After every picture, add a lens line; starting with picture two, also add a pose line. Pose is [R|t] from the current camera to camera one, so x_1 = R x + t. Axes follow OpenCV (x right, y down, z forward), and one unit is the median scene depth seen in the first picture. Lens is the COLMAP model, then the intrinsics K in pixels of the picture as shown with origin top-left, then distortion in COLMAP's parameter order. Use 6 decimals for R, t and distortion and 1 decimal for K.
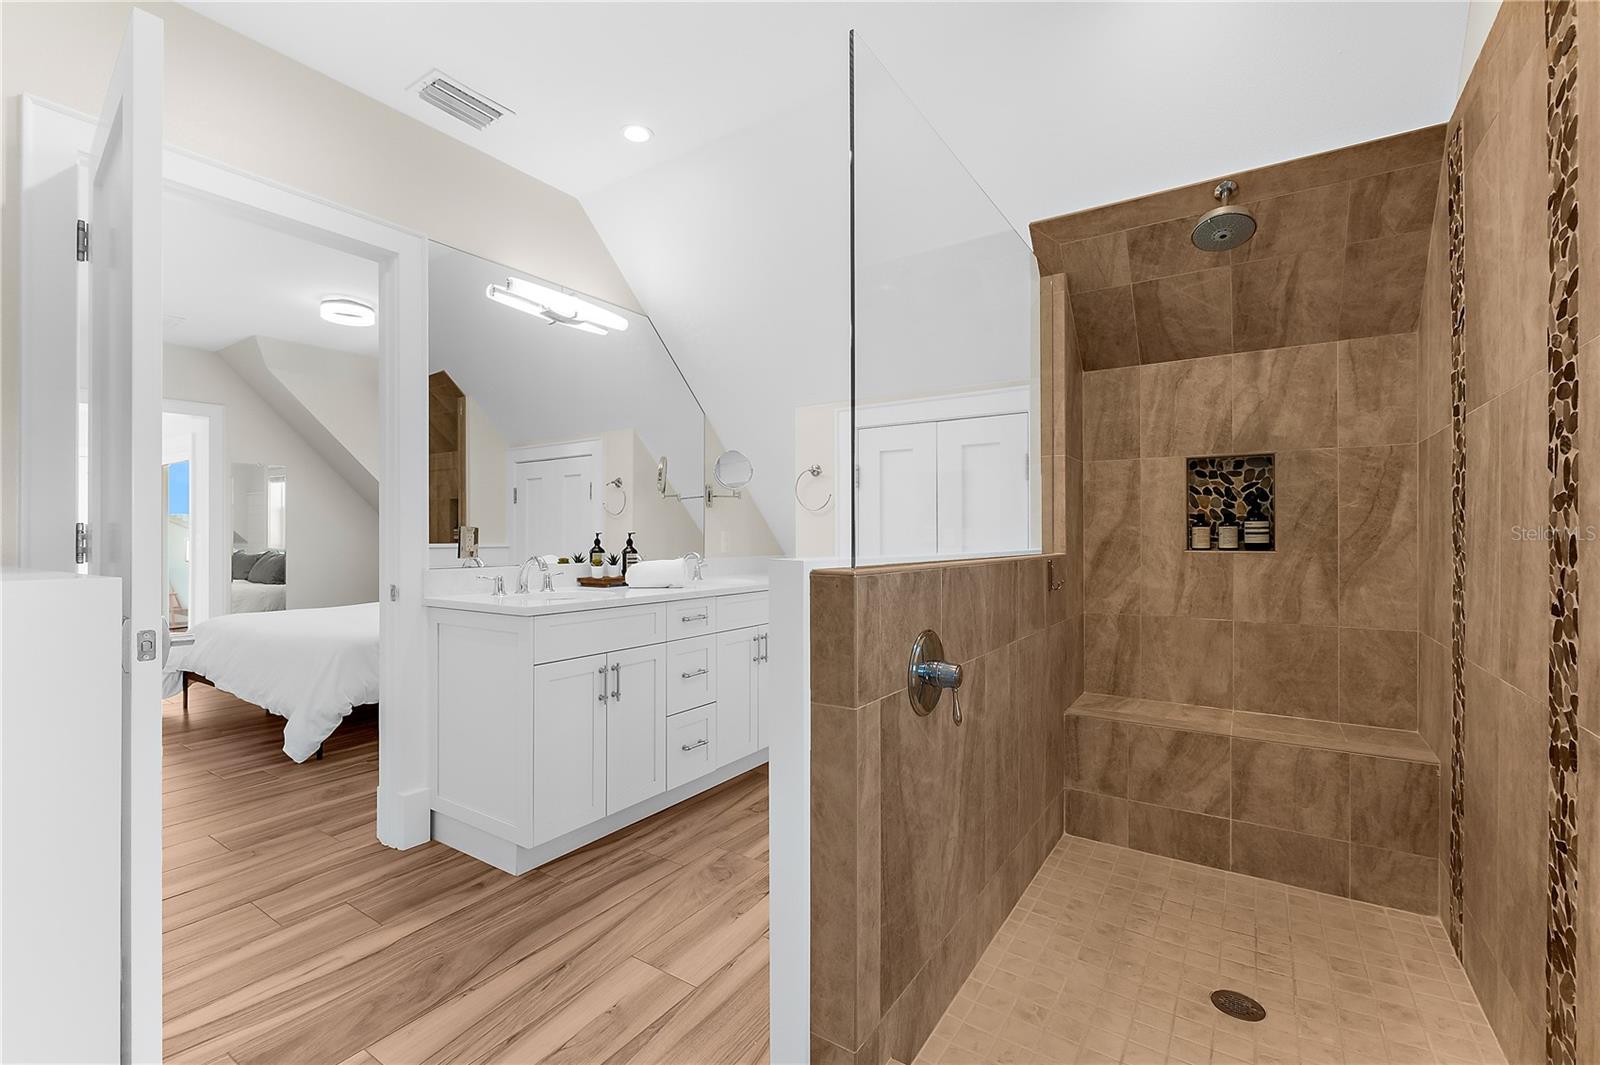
lens RADIAL K [[677.2, 0, 790.7], [0, 677.2, 535.0], [0, 0, 1]] dist [-0.009160, 0.000367]
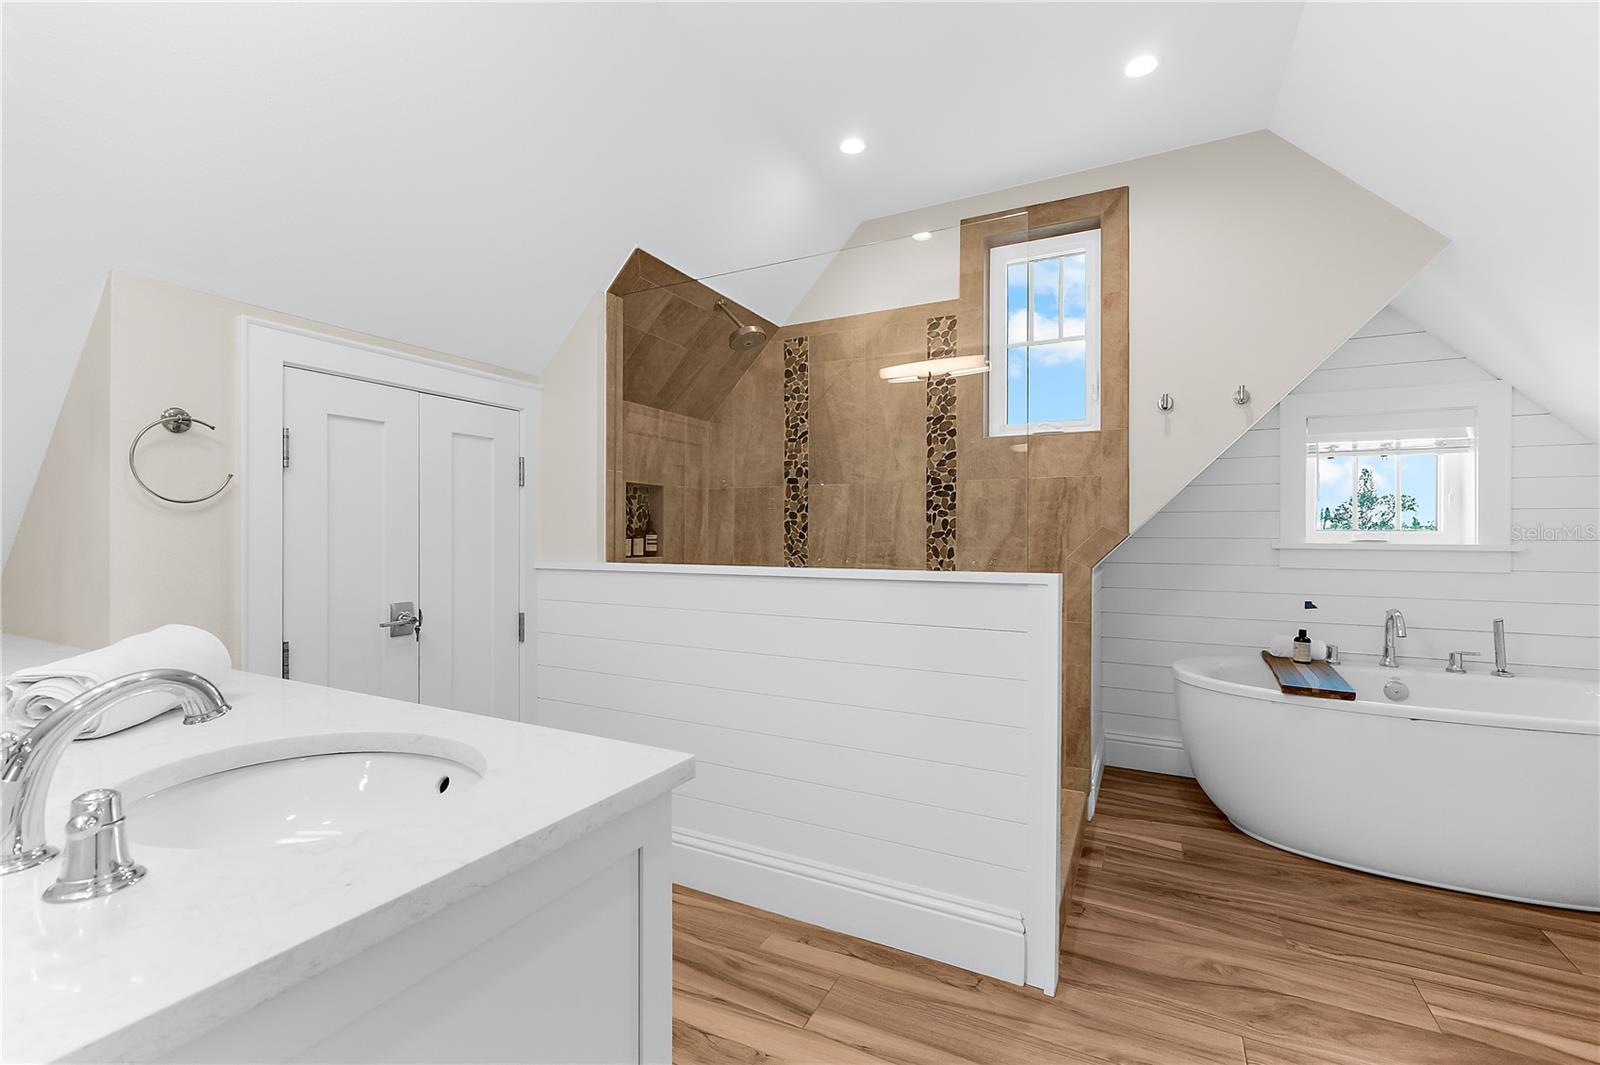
lens RADIAL K [[677.2, 0, 784.9], [0, 677.2, 536.2], [0, 0, 1]] dist [-0.009160, 0.000367]
pose [[-0.093828, -0.002594, 0.995585, -0.717272], [-0.004938, 0.999986, 0.002140, -0.022112], [-0.995576, -0.004716, -0.093840, 0.900796]]
